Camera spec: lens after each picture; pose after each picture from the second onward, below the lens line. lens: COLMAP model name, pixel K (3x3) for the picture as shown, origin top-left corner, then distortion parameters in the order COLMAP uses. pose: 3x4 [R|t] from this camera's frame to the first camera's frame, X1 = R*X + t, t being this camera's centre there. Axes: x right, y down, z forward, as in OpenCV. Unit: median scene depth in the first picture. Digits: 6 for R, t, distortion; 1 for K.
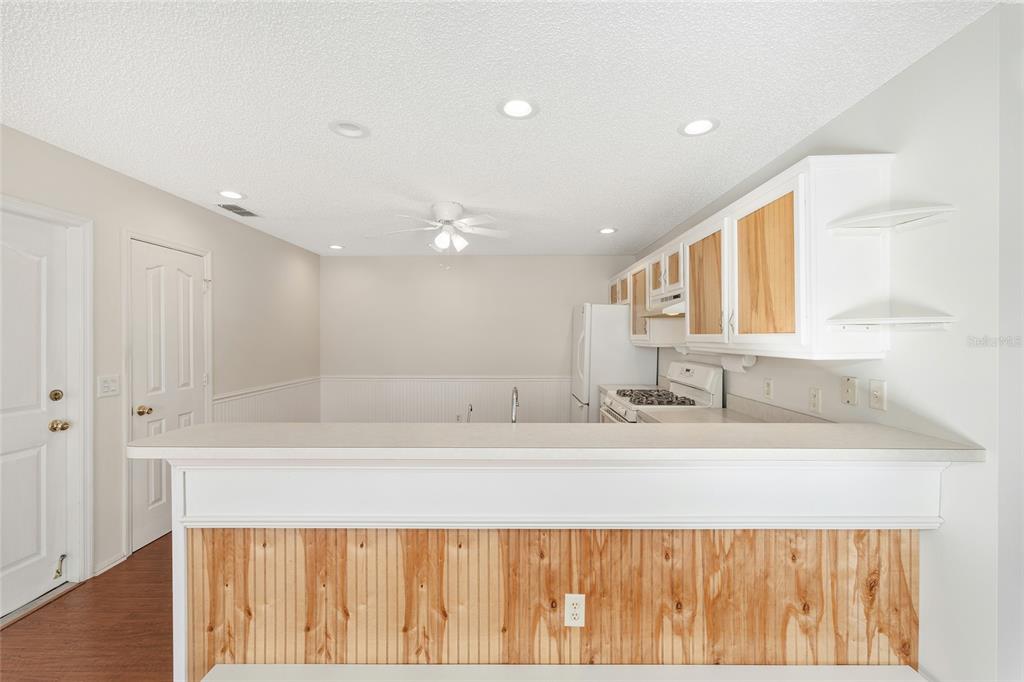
lens RADIAL K [[410.6, 0, 513.2], [0, 410.6, 342.0], [0, 0, 1]] dist [-0.000242, 0.001240]
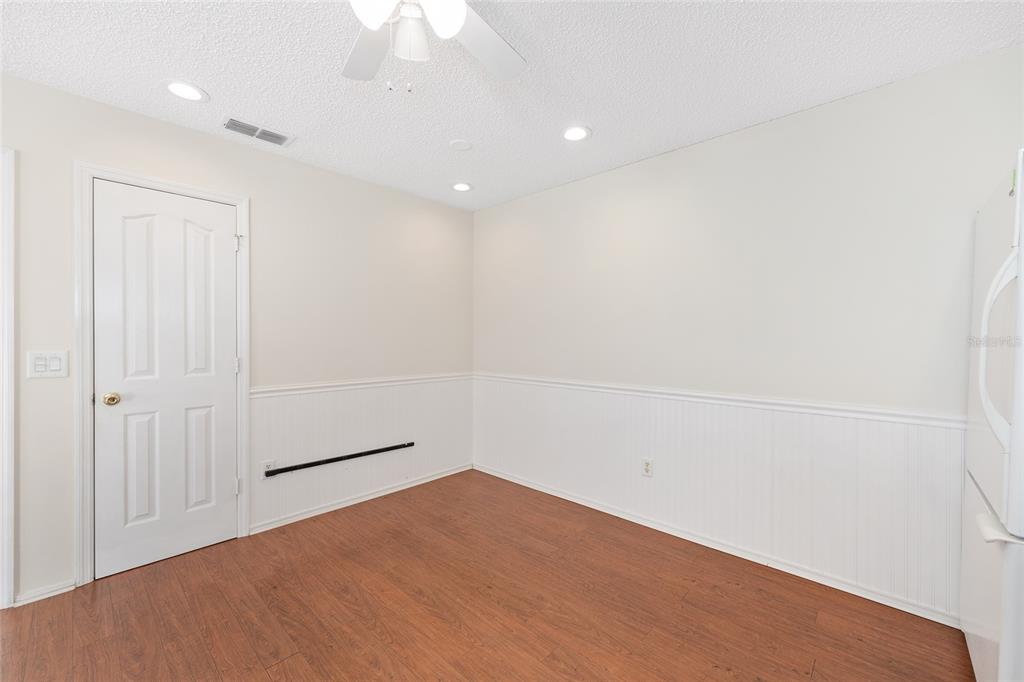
lens RADIAL K [[410.6, 0, 511.8], [0, 410.6, 344.8], [0, 0, 1]] dist [-0.000242, 0.001240]
pose [[0.732801, 0.010700, -0.680359, 0.322958], [-0.009315, 0.999940, 0.005693, 0.092255], [0.680379, 0.002166, 0.732857, 1.675457]]
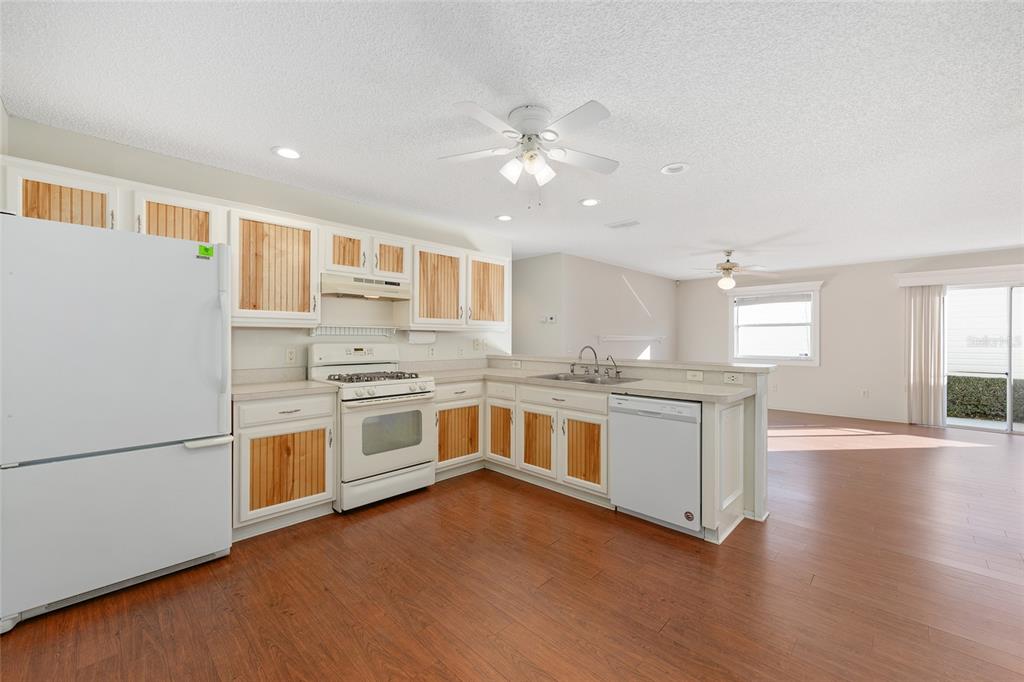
lens RADIAL K [[410.6, 0, 506.2], [0, 410.6, 345.9], [0, 0, 1]] dist [-0.000242, 0.001240]
pose [[-0.713947, -0.016400, 0.700007, -1.273221], [0.003829, 0.999619, 0.027325, 0.068001], [-0.700189, 0.022188, -0.713613, 3.168966]]
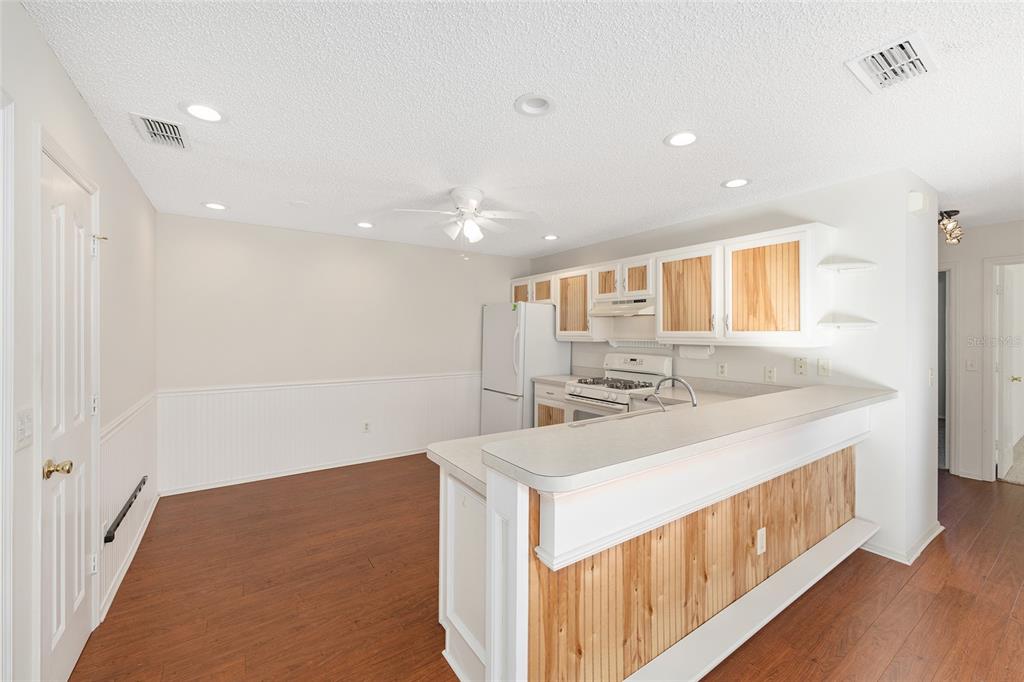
lens RADIAL K [[410.6, 0, 514.3], [0, 410.6, 337.5], [0, 0, 1]] dist [-0.000242, 0.001240]
pose [[0.823301, -0.006418, 0.567569, -1.245372], [0.006234, 0.999978, 0.002264, -0.008489], [-0.567571, 0.001674, 0.823323, 0.361402]]
